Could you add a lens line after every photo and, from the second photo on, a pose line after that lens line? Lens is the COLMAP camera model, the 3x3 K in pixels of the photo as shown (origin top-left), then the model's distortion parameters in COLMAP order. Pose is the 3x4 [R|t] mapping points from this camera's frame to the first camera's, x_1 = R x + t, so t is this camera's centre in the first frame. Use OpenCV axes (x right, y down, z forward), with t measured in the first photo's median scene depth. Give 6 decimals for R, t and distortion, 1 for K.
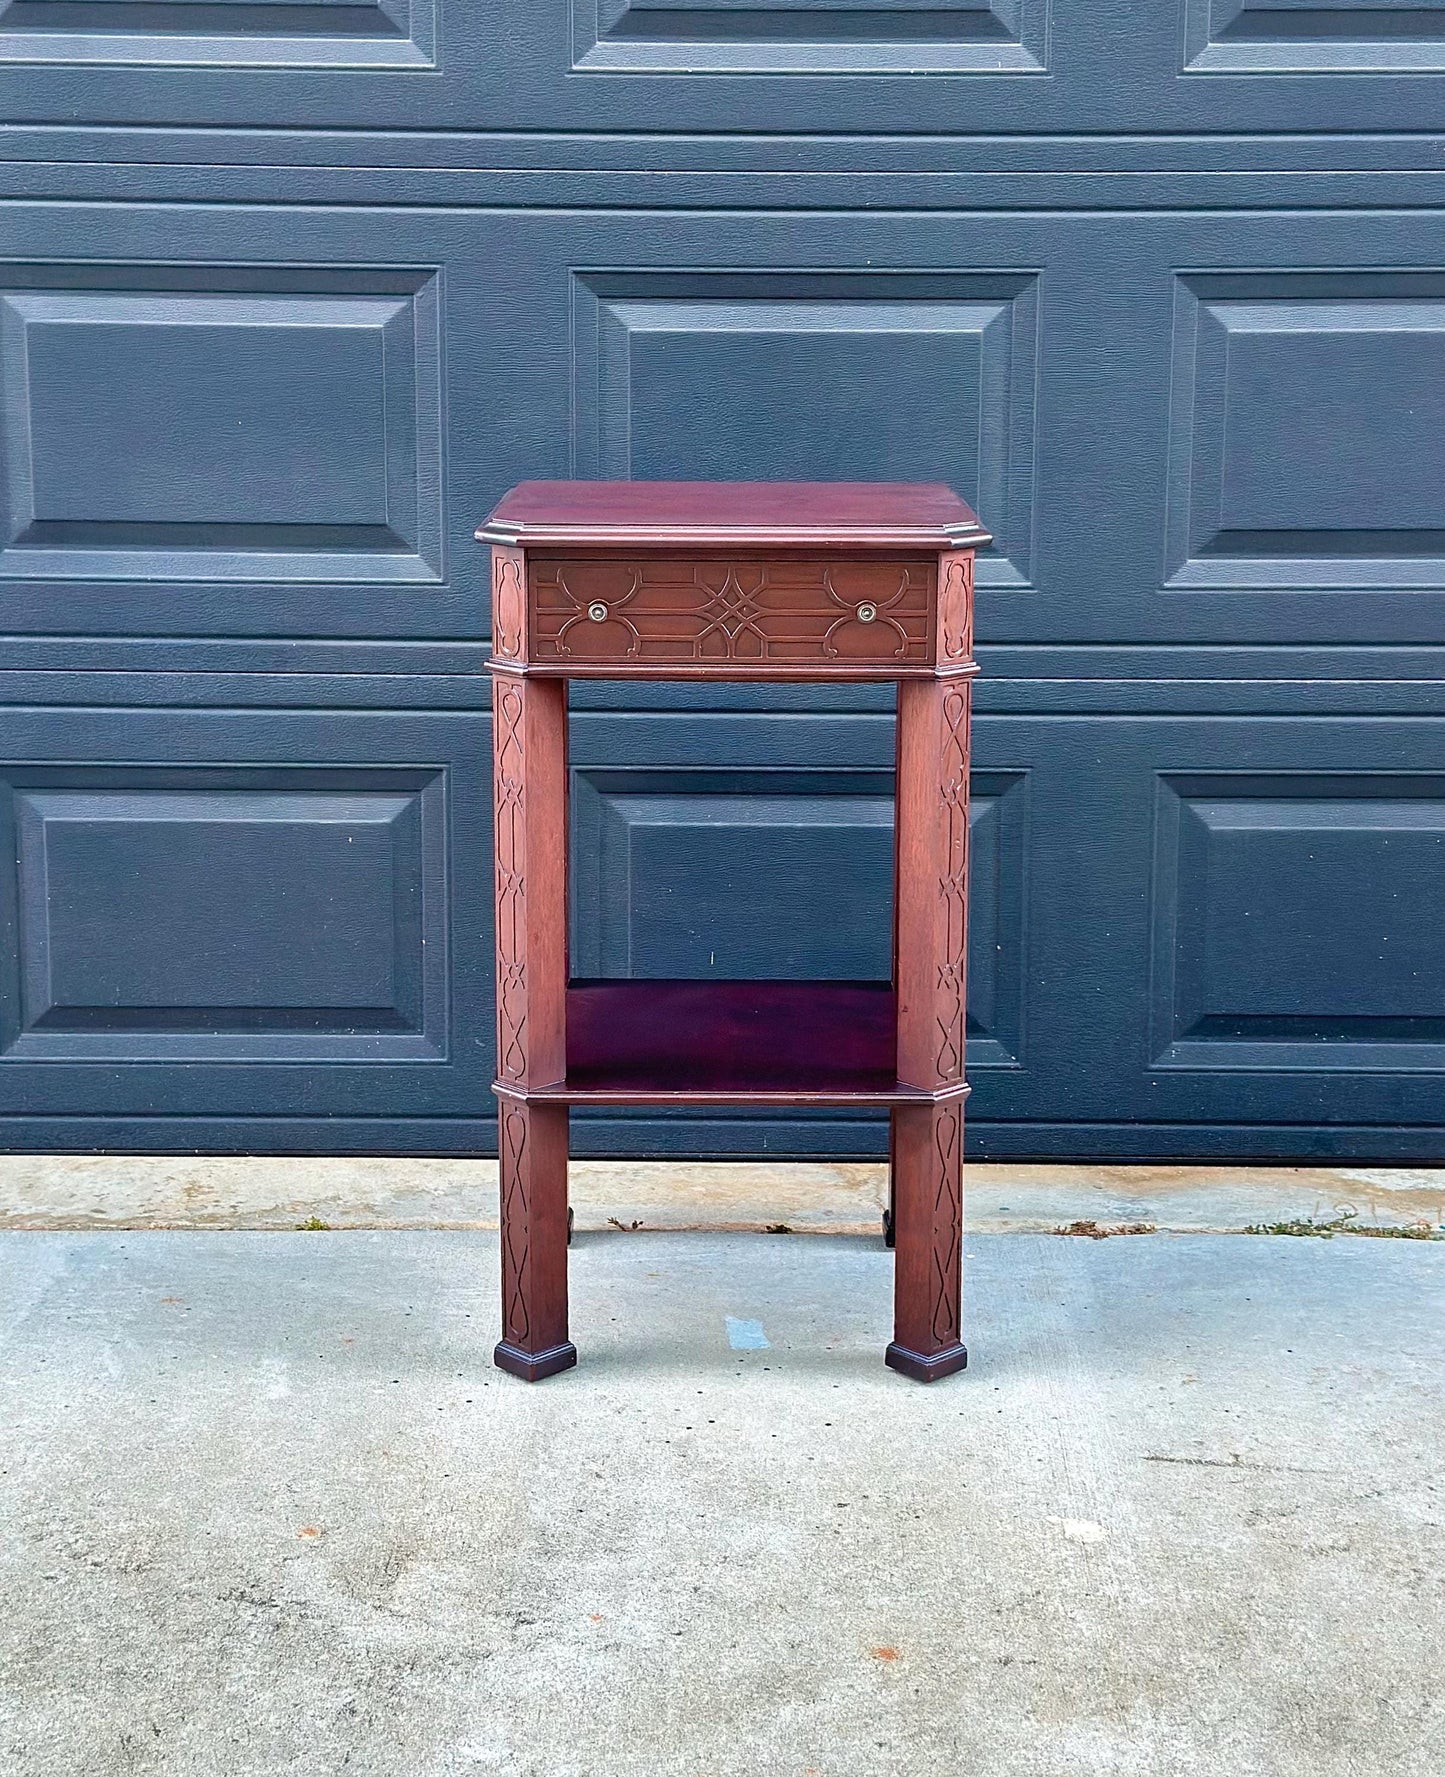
lens RADIAL K [[2771.8, 0, 725.7], [0, 2771.8, 746.2], [0, 0, 1]] dist [0.133036, -0.120816]
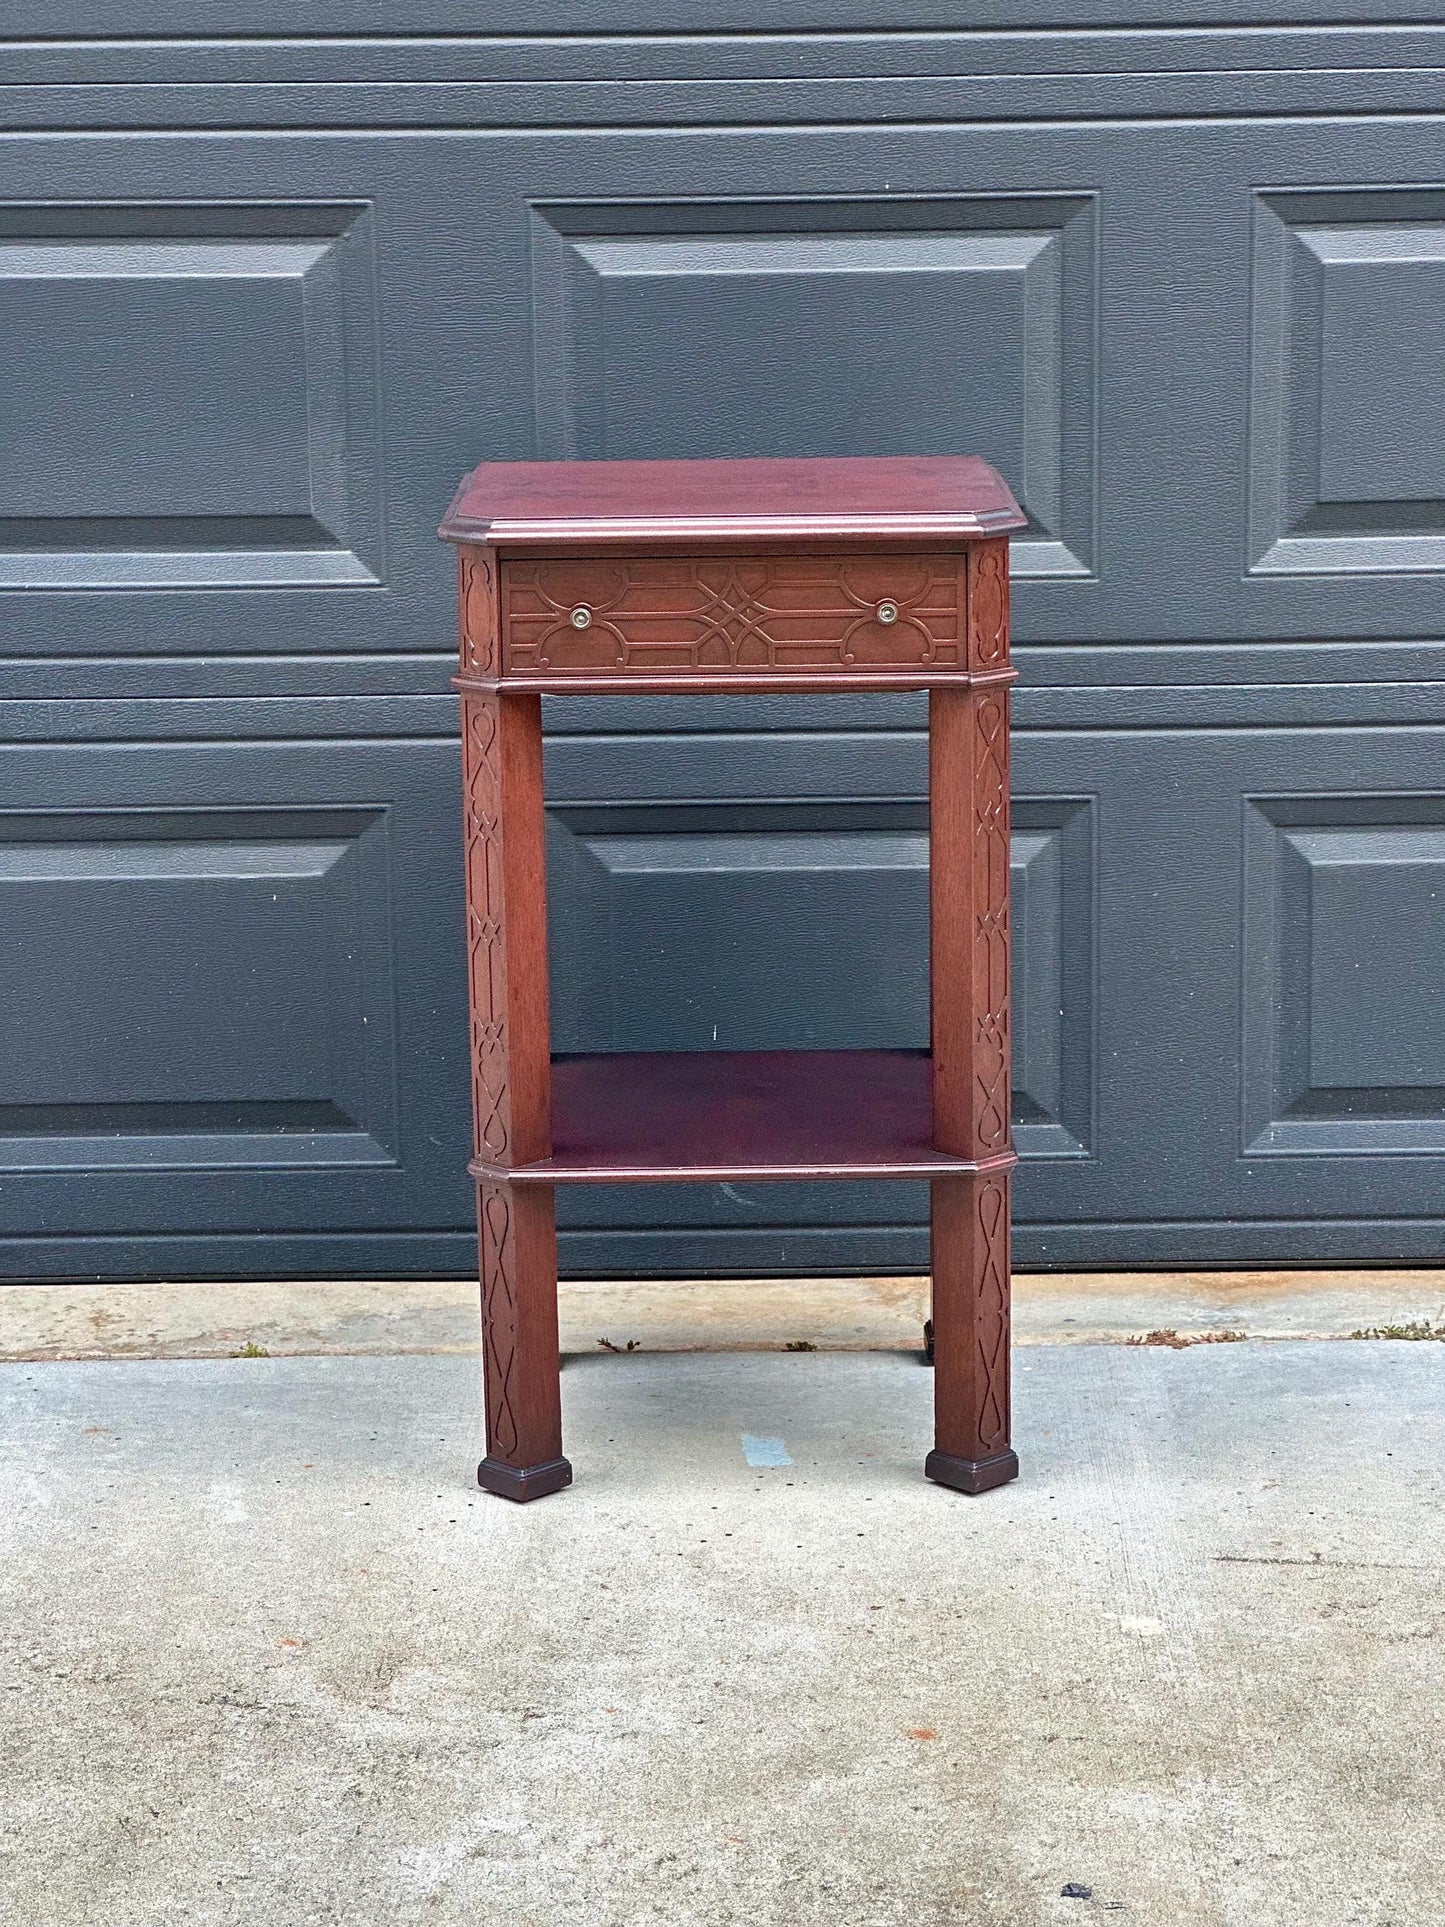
lens RADIAL K [[4293.6, 0, 735.1], [0, 4293.6, 962.6], [0, 0, 1]] dist [-0.100089, 4.616410]
pose [[0.999782, -0.020216, 0.005182, -0.005344], [0.020006, 0.999090, 0.037656, 0.007934], [-0.005939, -0.037544, 0.999277, -0.297606]]
